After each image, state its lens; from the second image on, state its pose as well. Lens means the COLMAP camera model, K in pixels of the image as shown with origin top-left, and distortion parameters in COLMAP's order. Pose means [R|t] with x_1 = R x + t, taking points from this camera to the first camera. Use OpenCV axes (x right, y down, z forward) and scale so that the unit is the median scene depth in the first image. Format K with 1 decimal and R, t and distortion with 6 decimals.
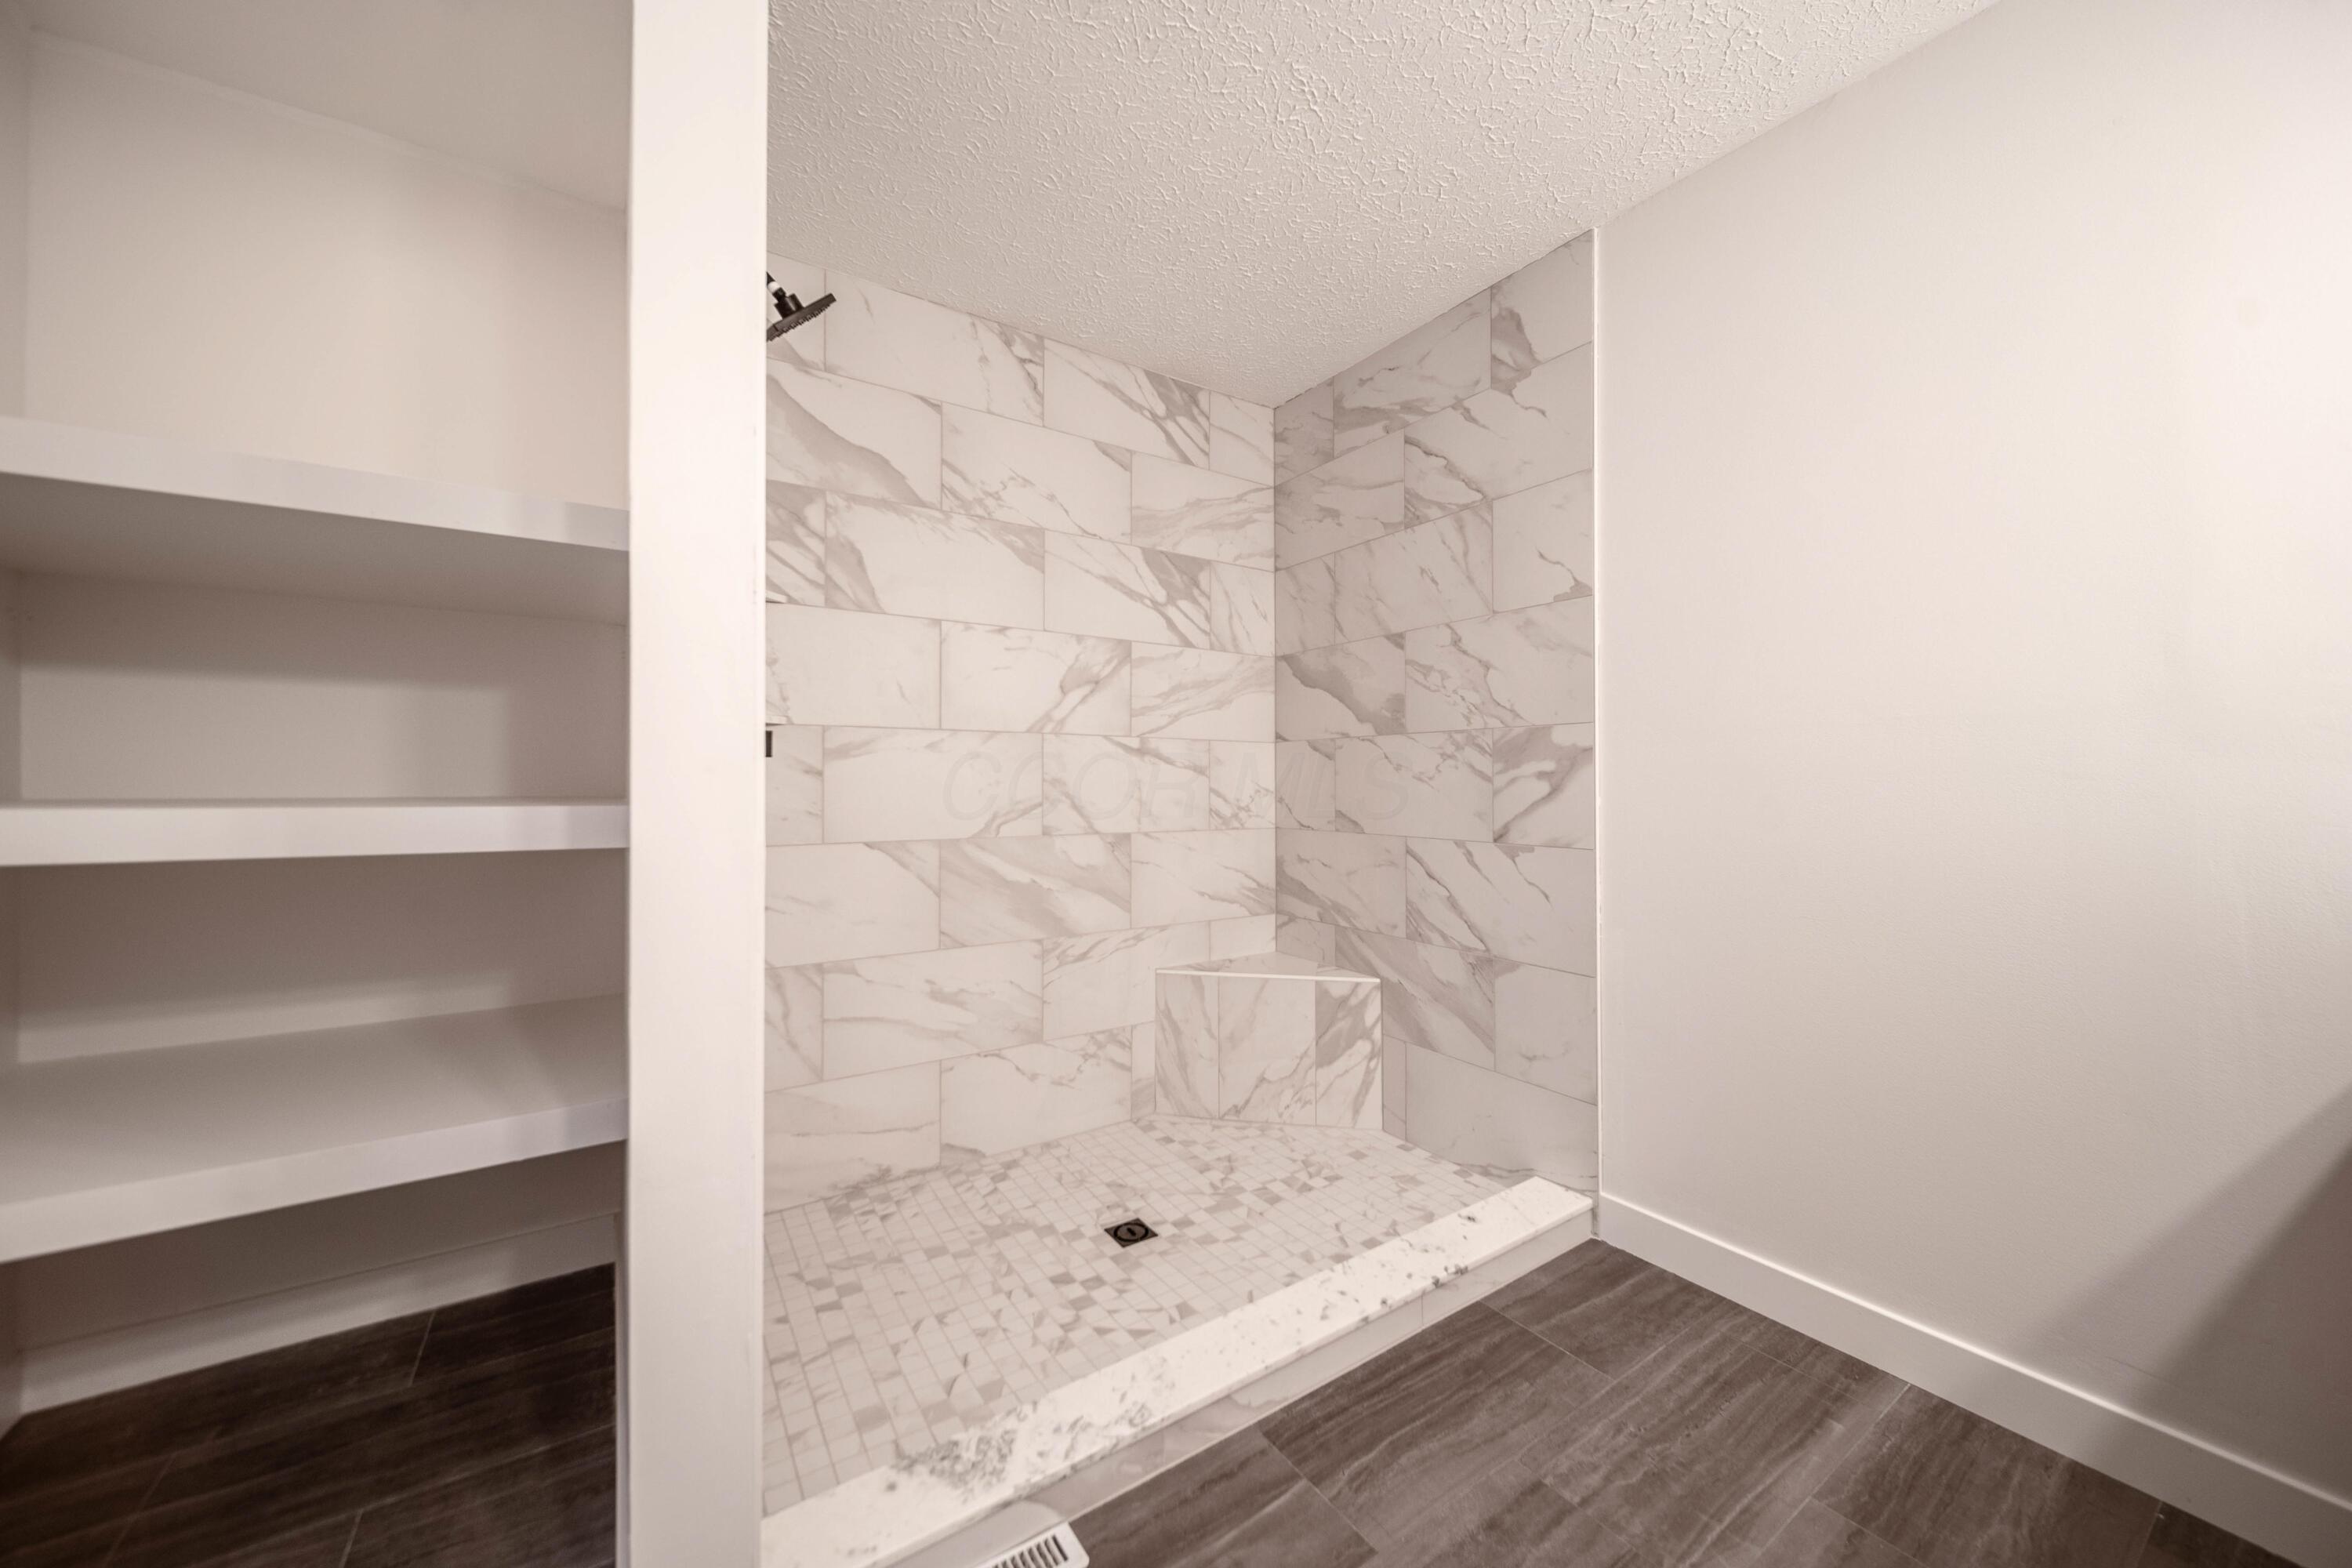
lens RADIAL K [[834.1, 0, 1172.5], [0, 834.1, 783.9], [0, 0, 1]] dist [0.000028, -0.000260]
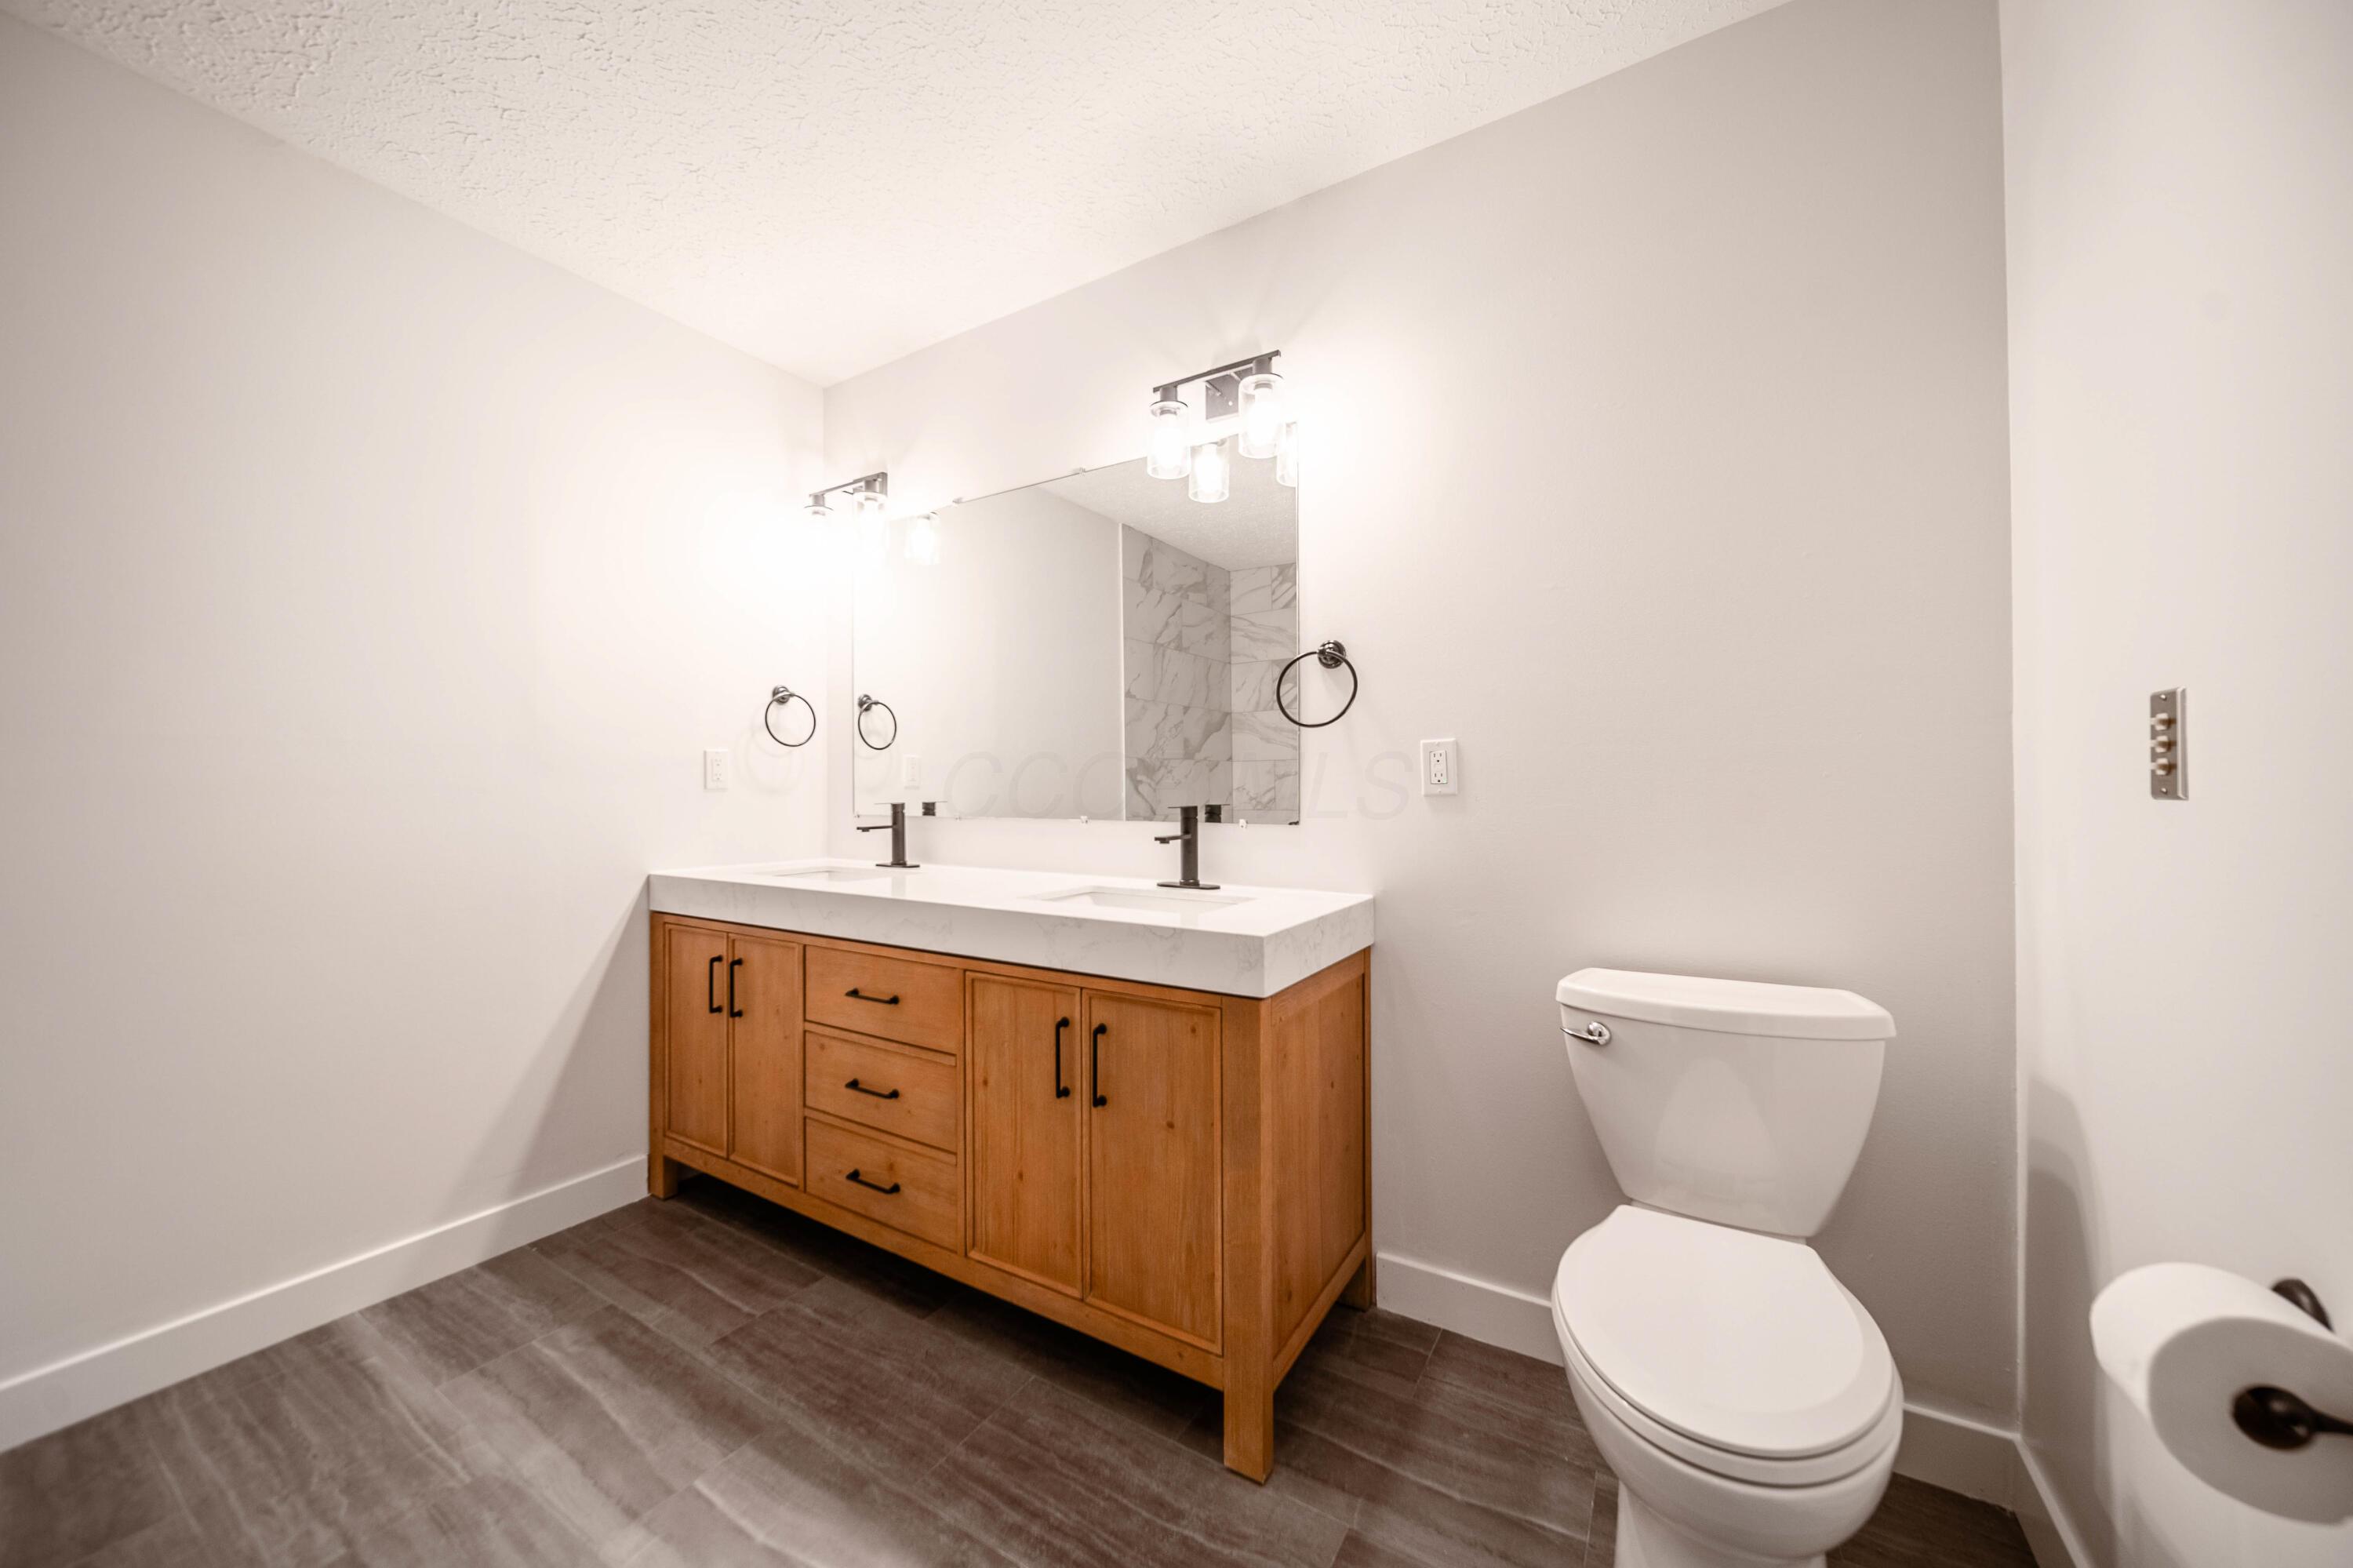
lens RADIAL K [[834.5, 0, 1170.1], [0, 834.5, 791.8], [0, 0, 1]] dist [0.000028, -0.000260]
pose [[-0.432601, 0.007298, 0.901556, -0.772446], [-0.001147, 0.999962, -0.008645, -0.007002], [-0.901585, -0.004774, -0.432576, 0.540850]]
